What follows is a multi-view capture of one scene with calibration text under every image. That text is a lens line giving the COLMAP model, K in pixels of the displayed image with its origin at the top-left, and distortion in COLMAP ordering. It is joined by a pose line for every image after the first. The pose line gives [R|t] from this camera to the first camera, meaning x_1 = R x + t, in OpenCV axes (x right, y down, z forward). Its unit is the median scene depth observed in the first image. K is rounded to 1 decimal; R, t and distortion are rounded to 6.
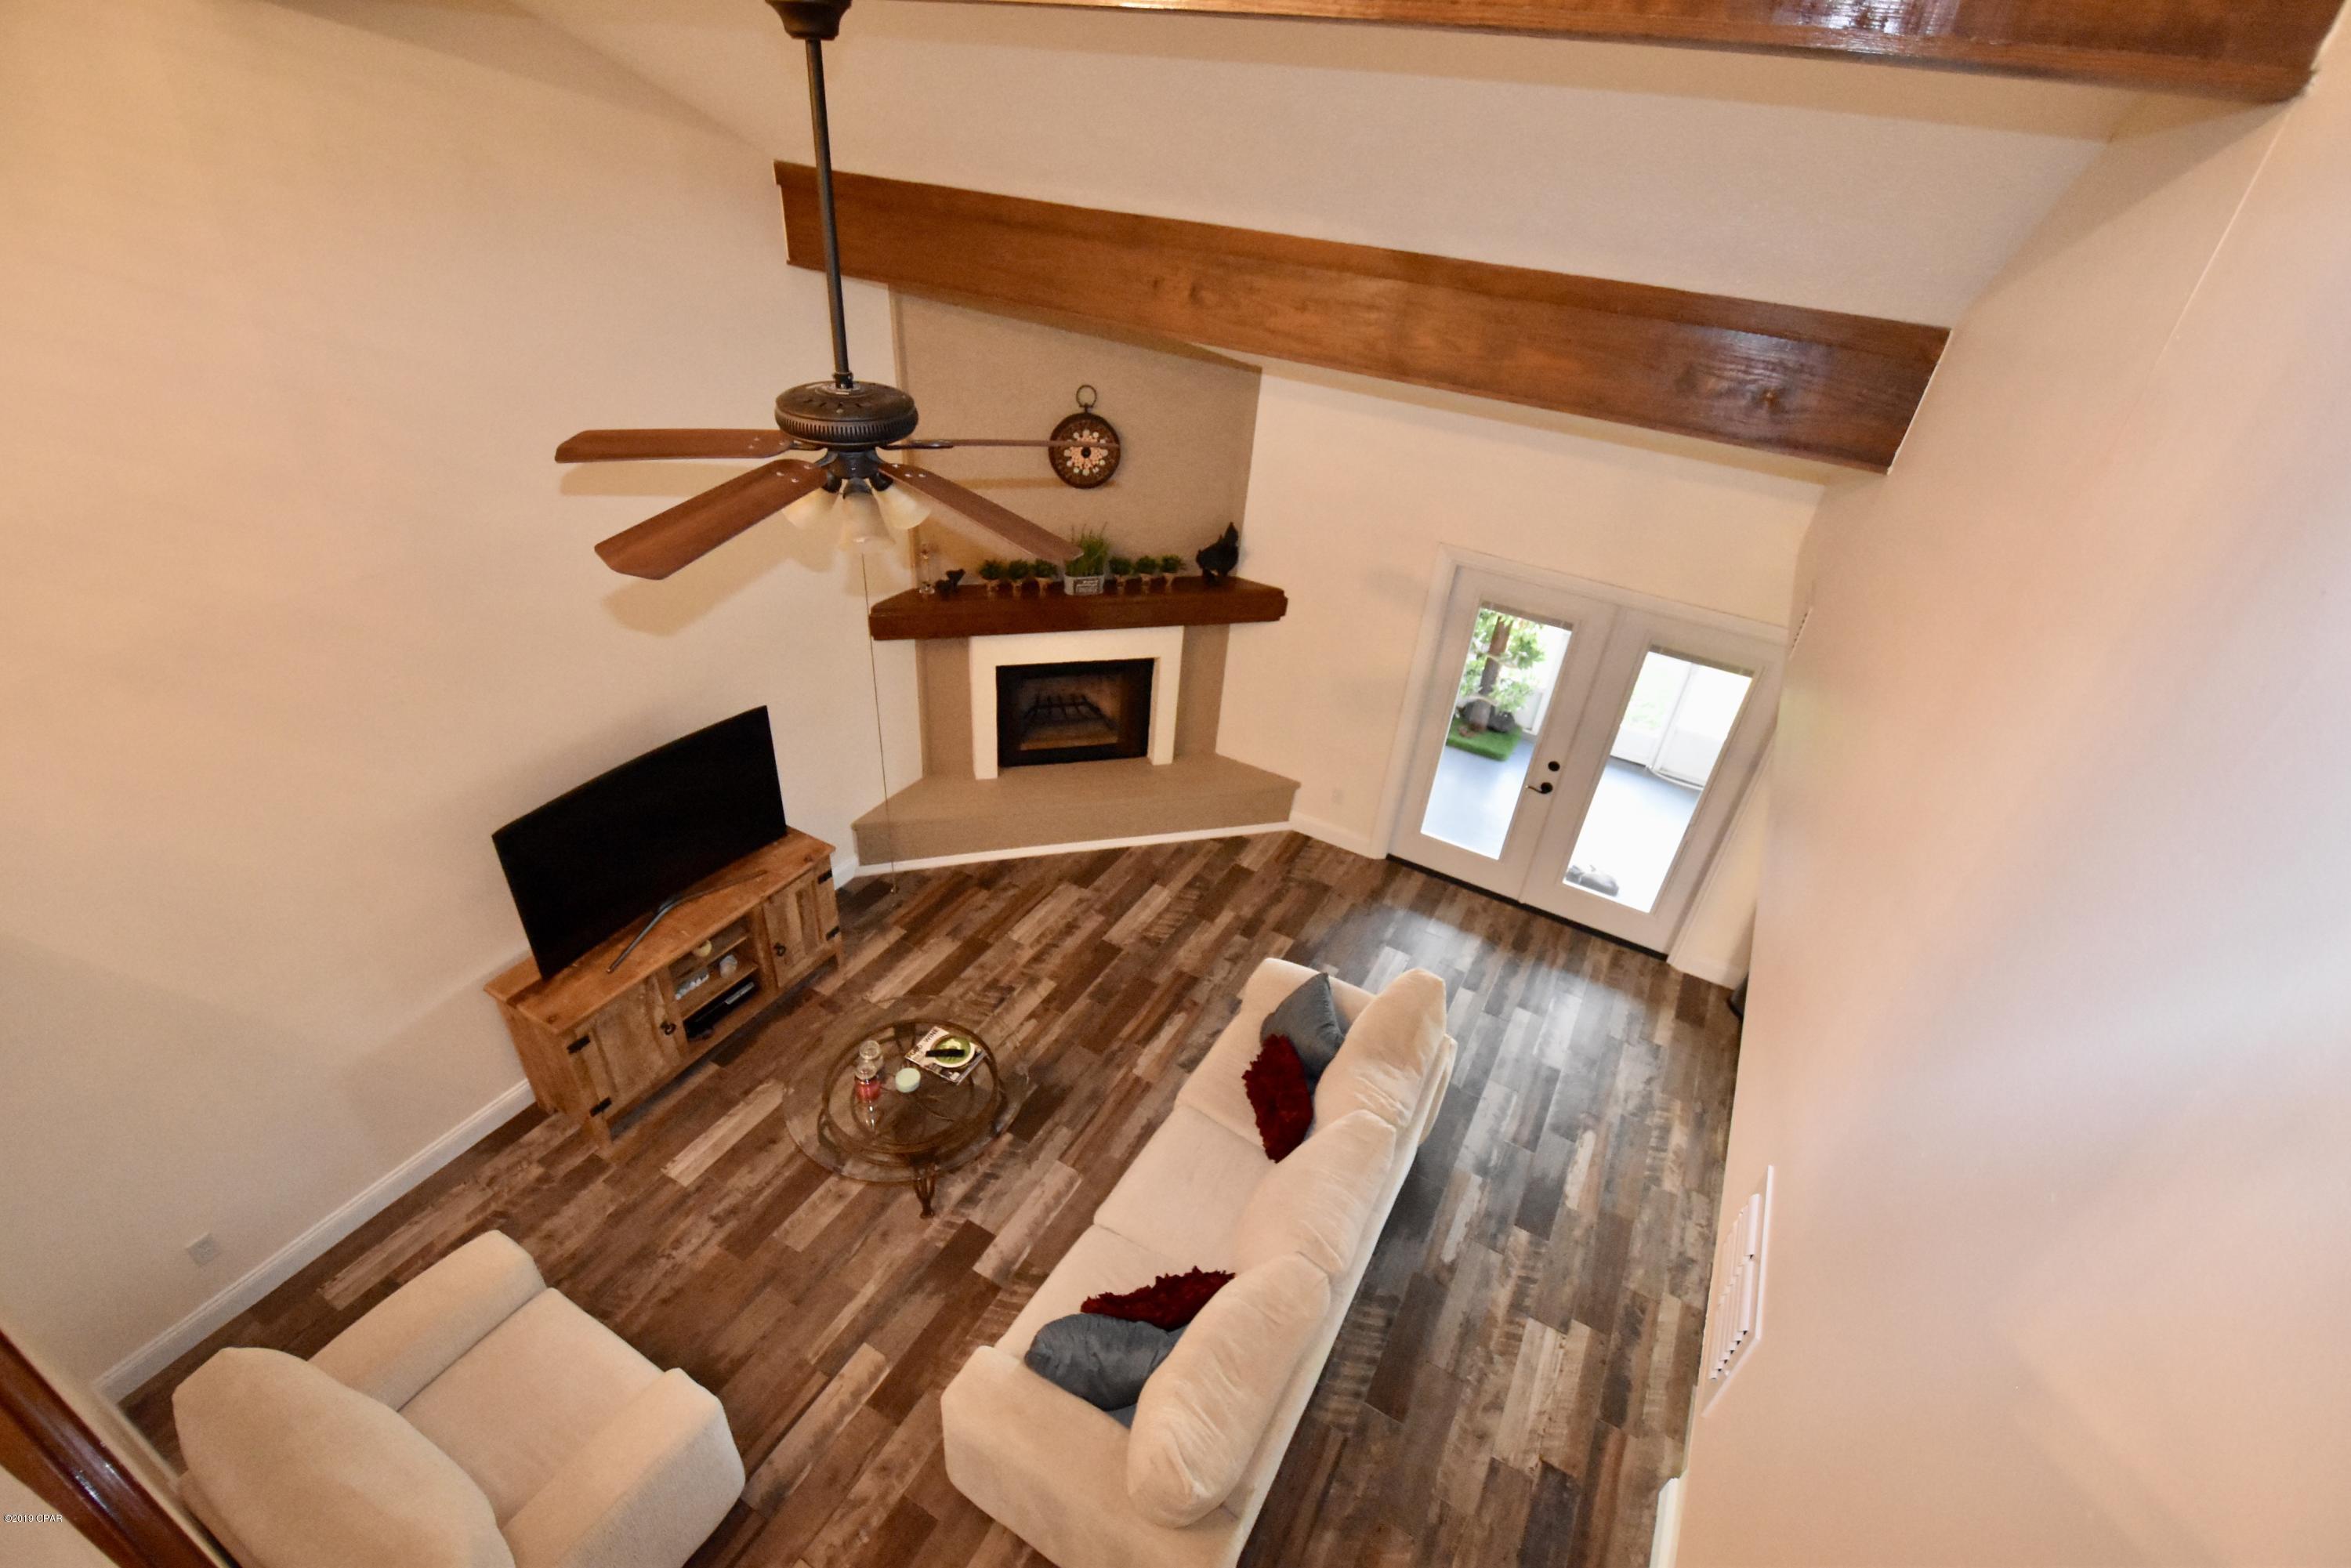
lens RADIAL K [[1026.7, 0, 1180.0], [0, 1026.7, 801.5], [0, 0, 1]] dist [0.012412, -0.020333]
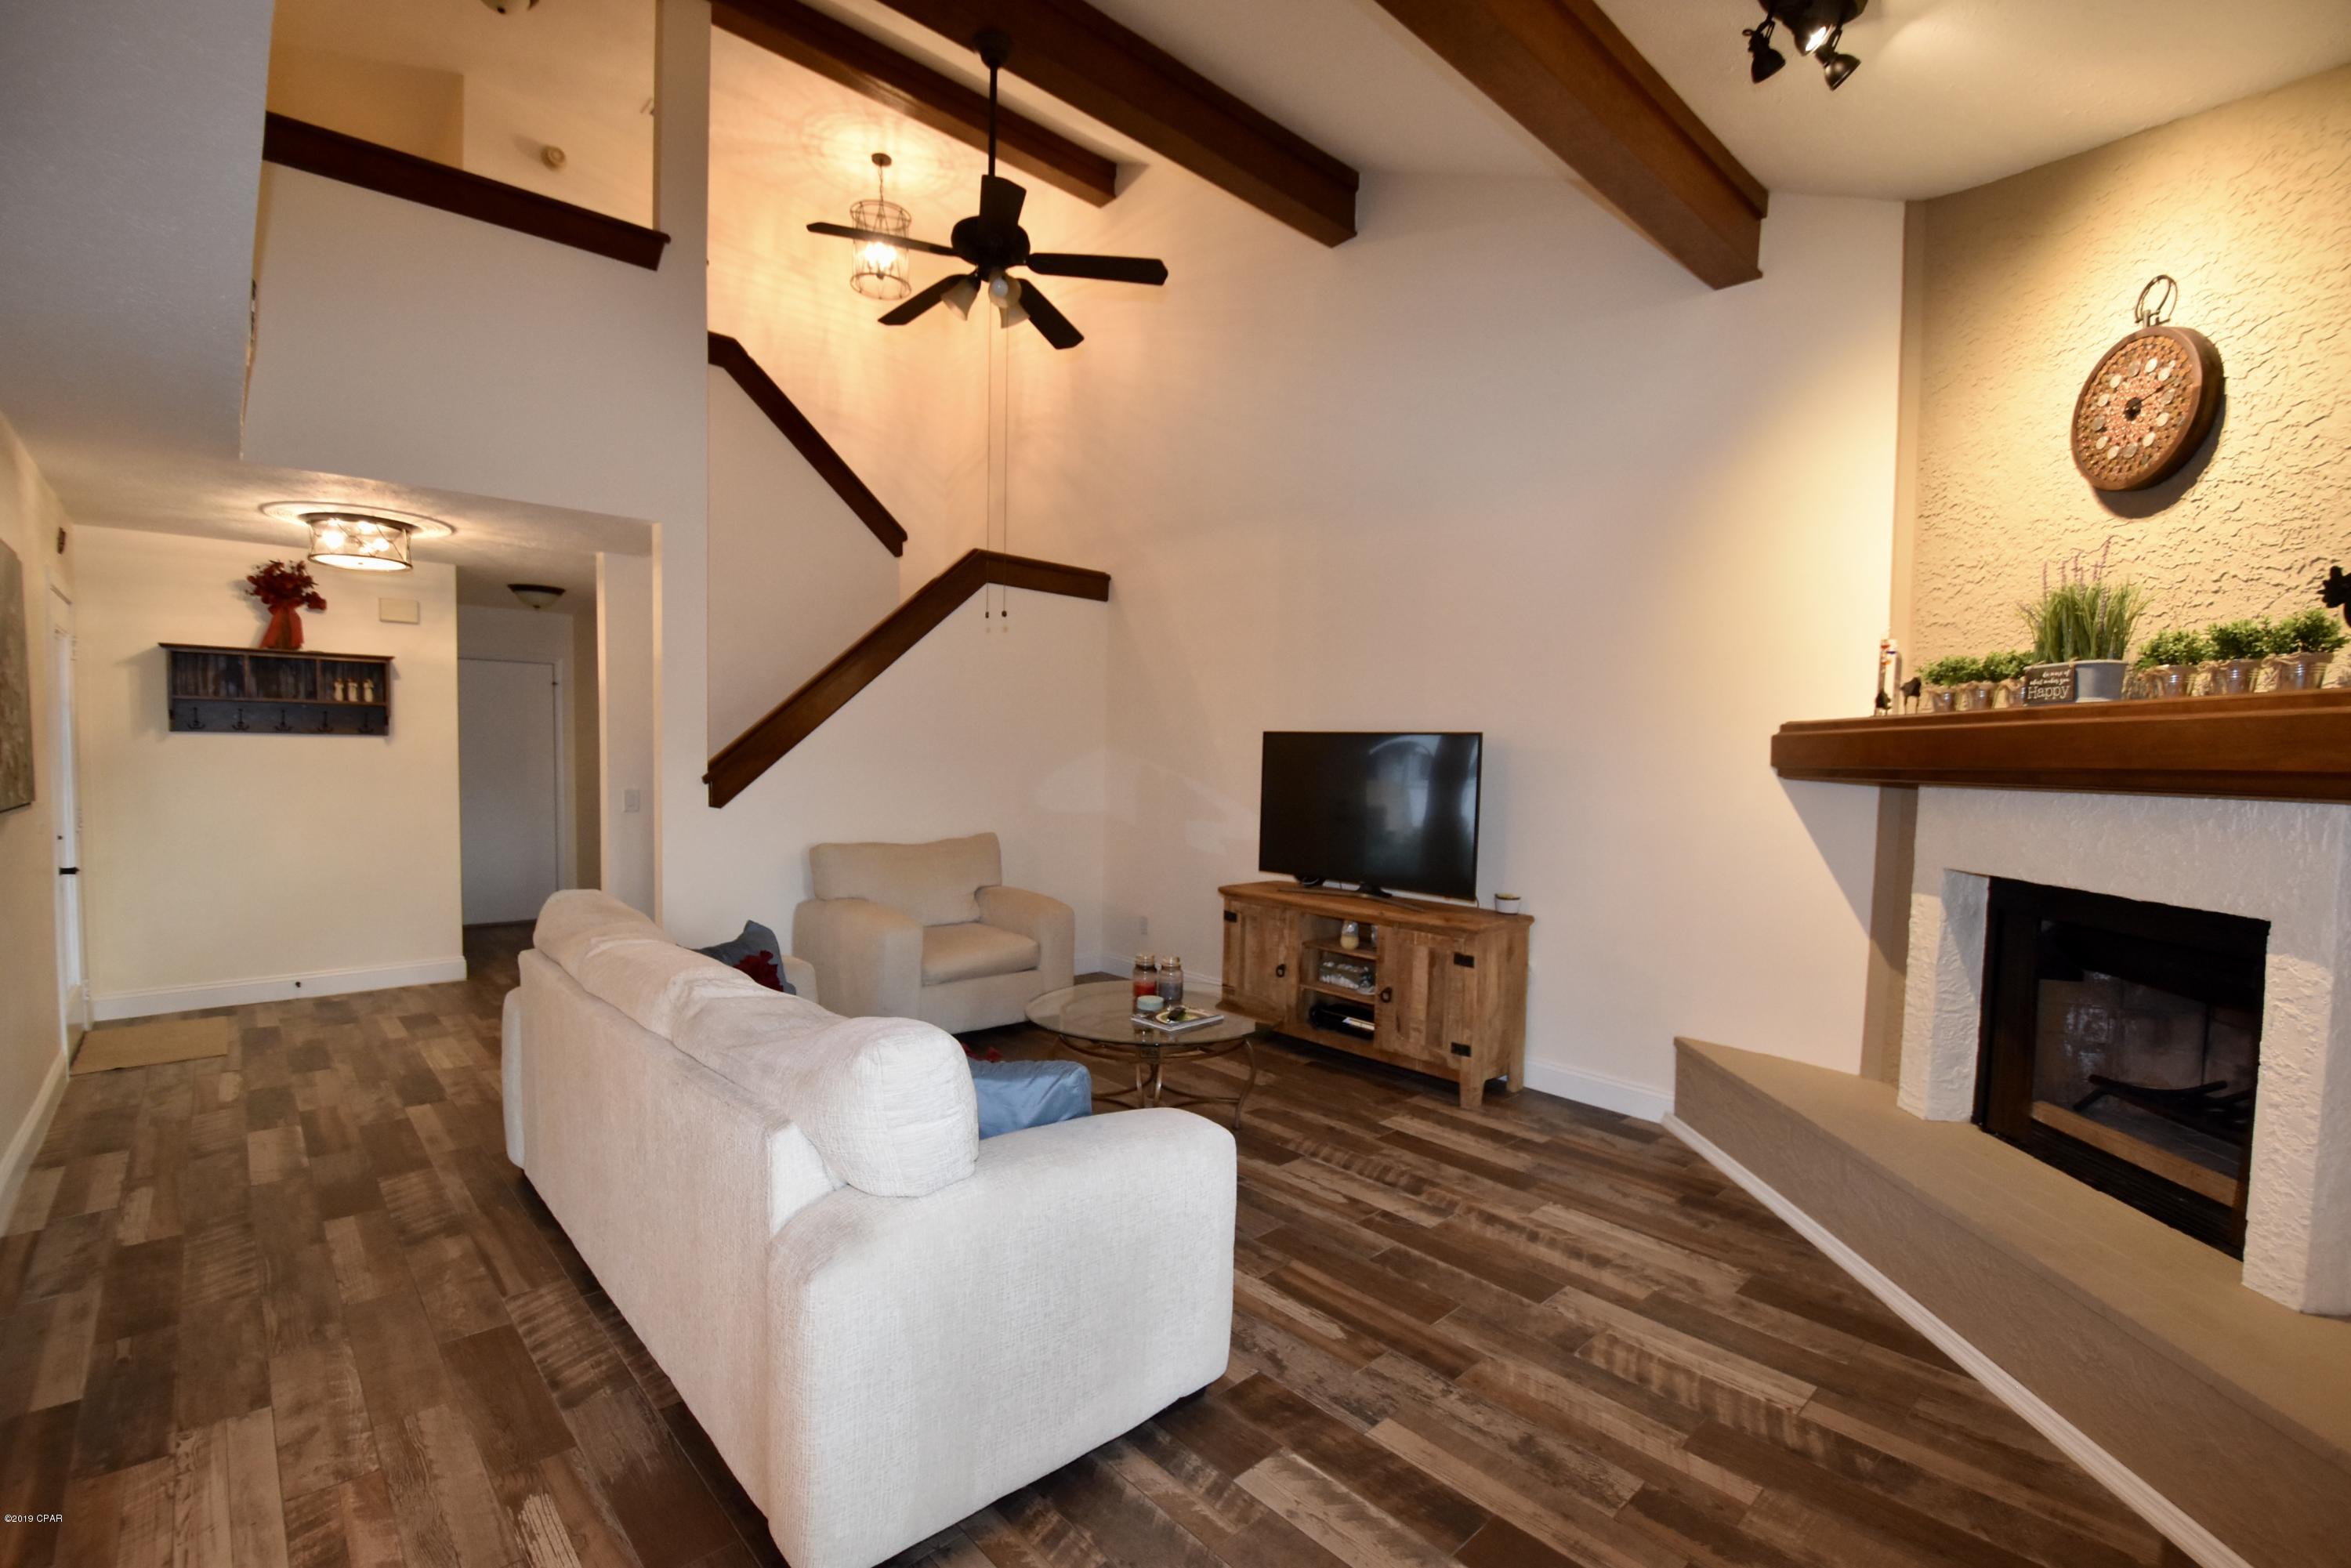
lens RADIAL K [[1026.7, 0, 1170.3], [0, 1026.7, 802.0], [0, 0, 1]] dist [0.012412, -0.020333]
pose [[-0.313347, -0.043846, -0.948626, 0.462476], [-0.566402, 0.810431, 0.149634, -0.017400], [0.762235, 0.584191, -0.278781, 0.882258]]
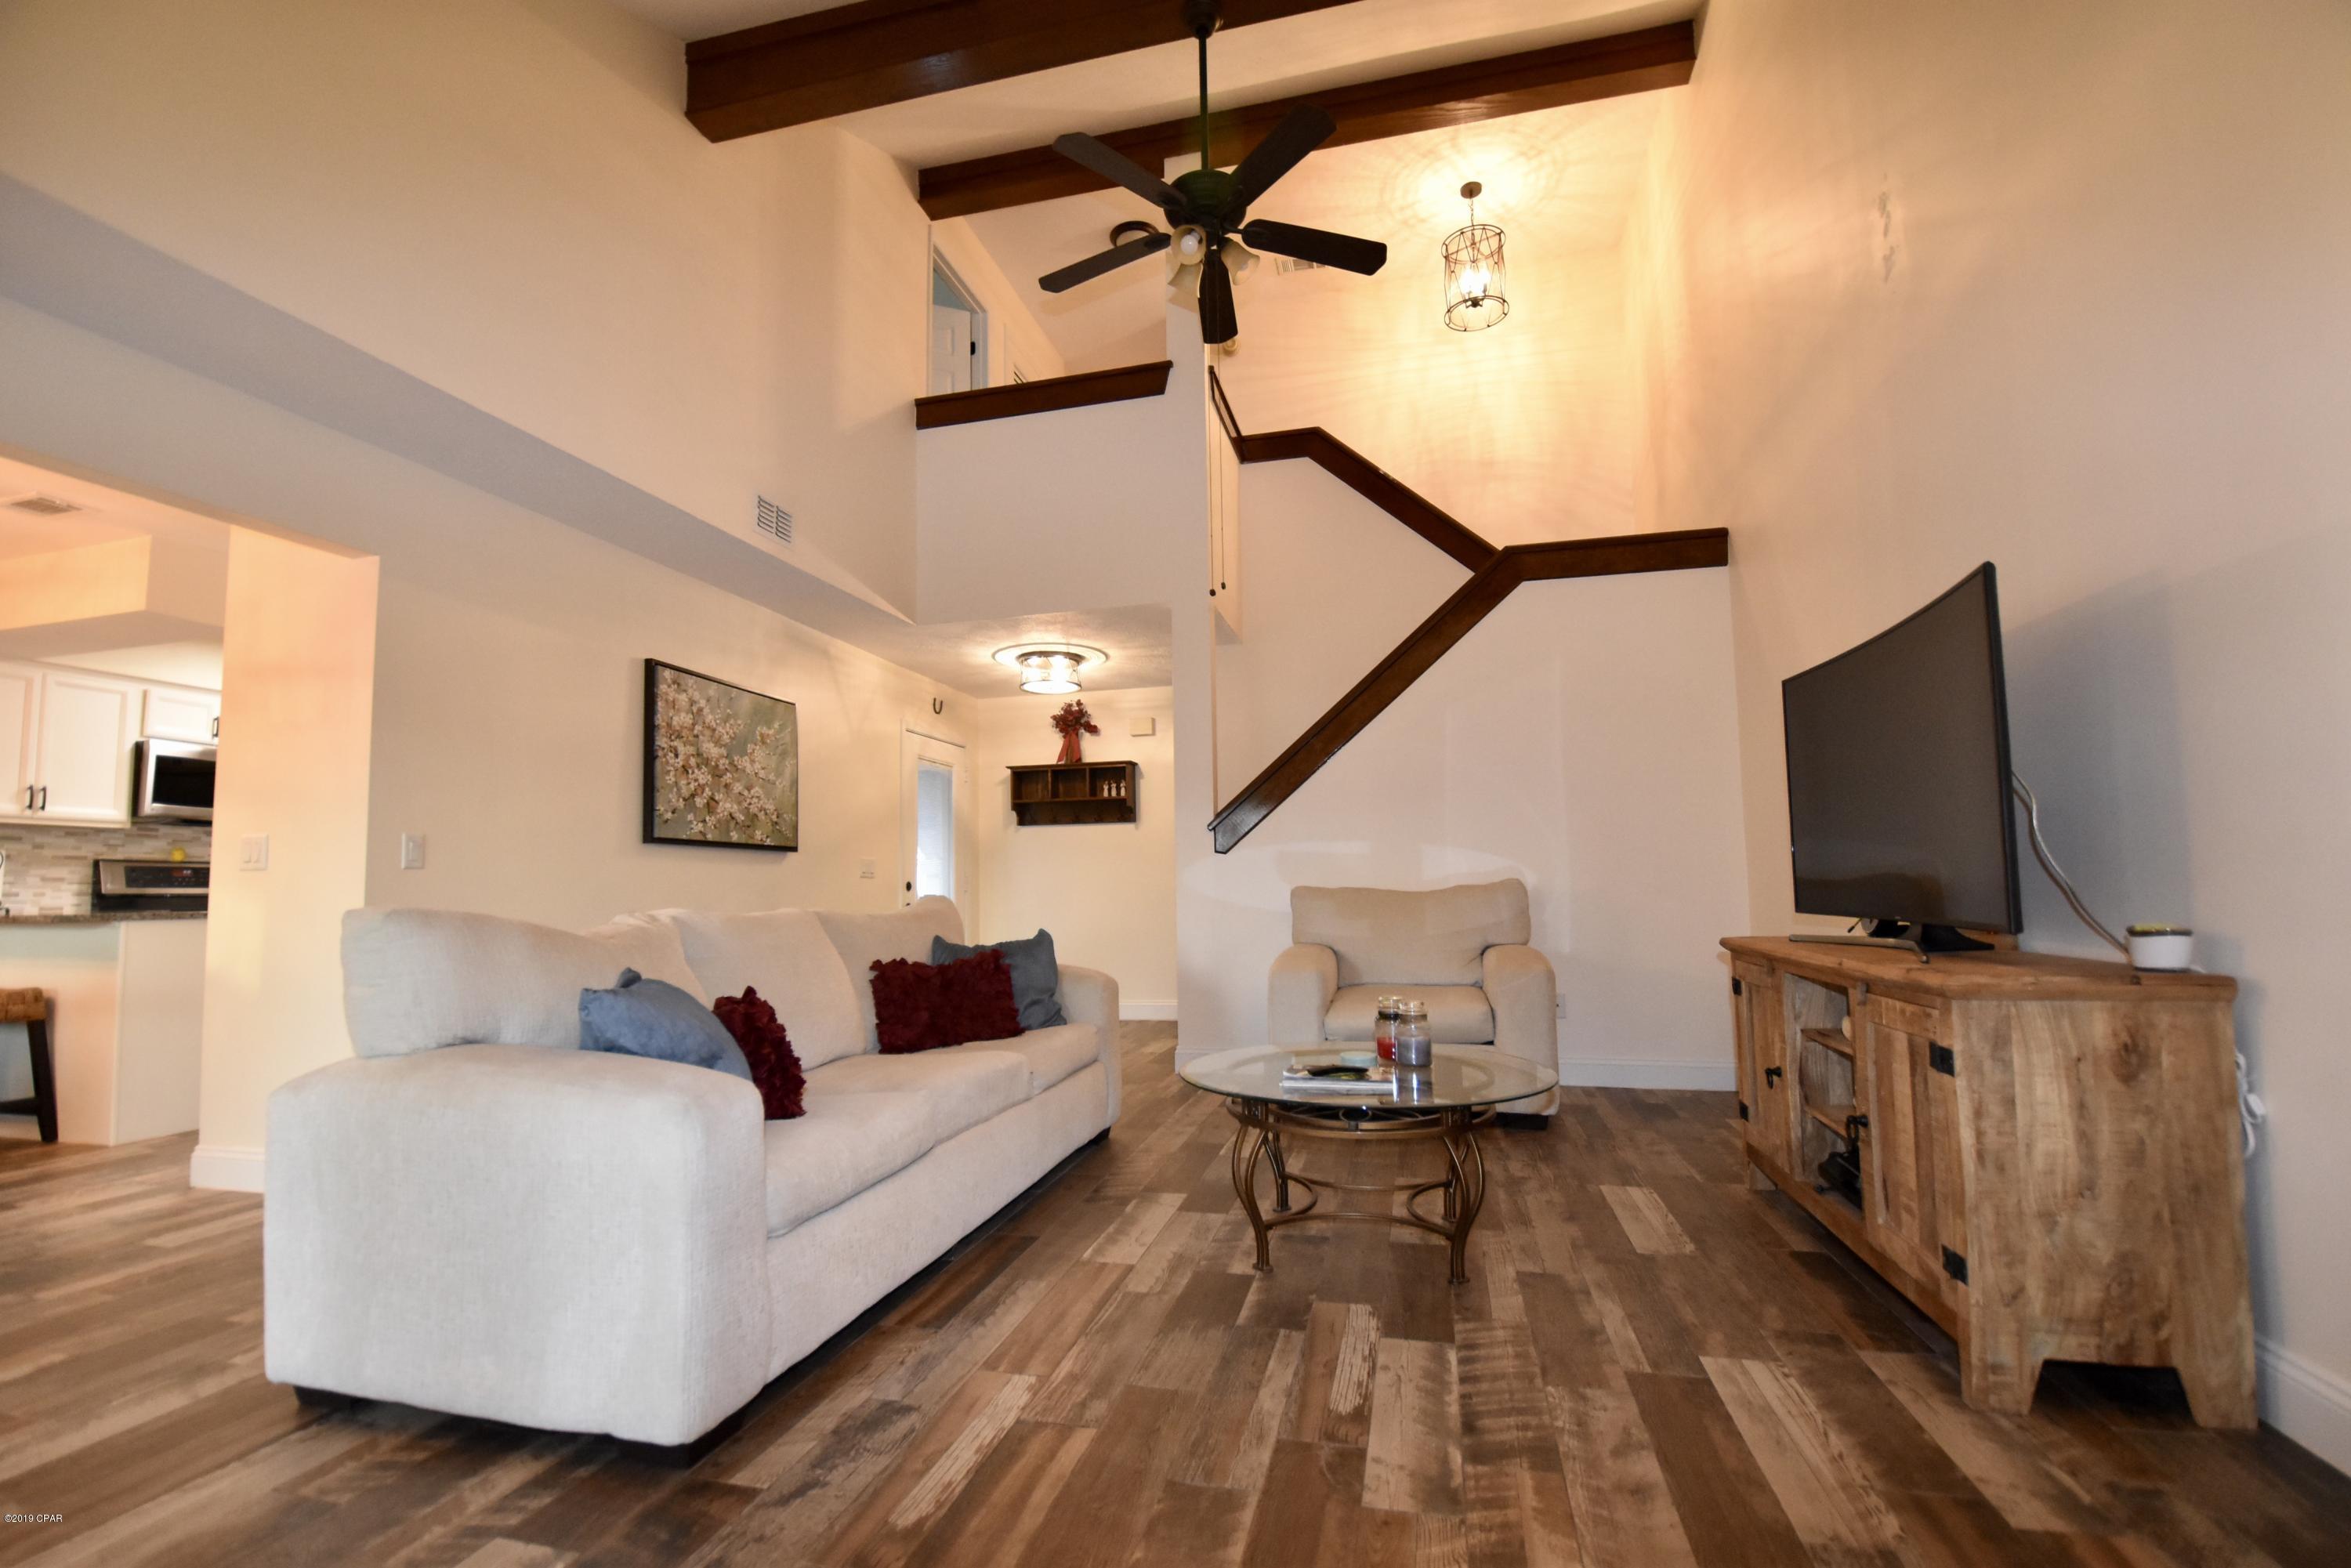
lens RADIAL K [[1026.7, 0, 1176.4], [0, 1026.7, 799.8], [0, 0, 1]] dist [0.012412, -0.020333]
pose [[-0.964424, -0.086467, -0.249821, 0.018426], [-0.194244, 0.872788, 0.447783, -0.108614], [0.179322, 0.480379, -0.858533, 1.105437]]
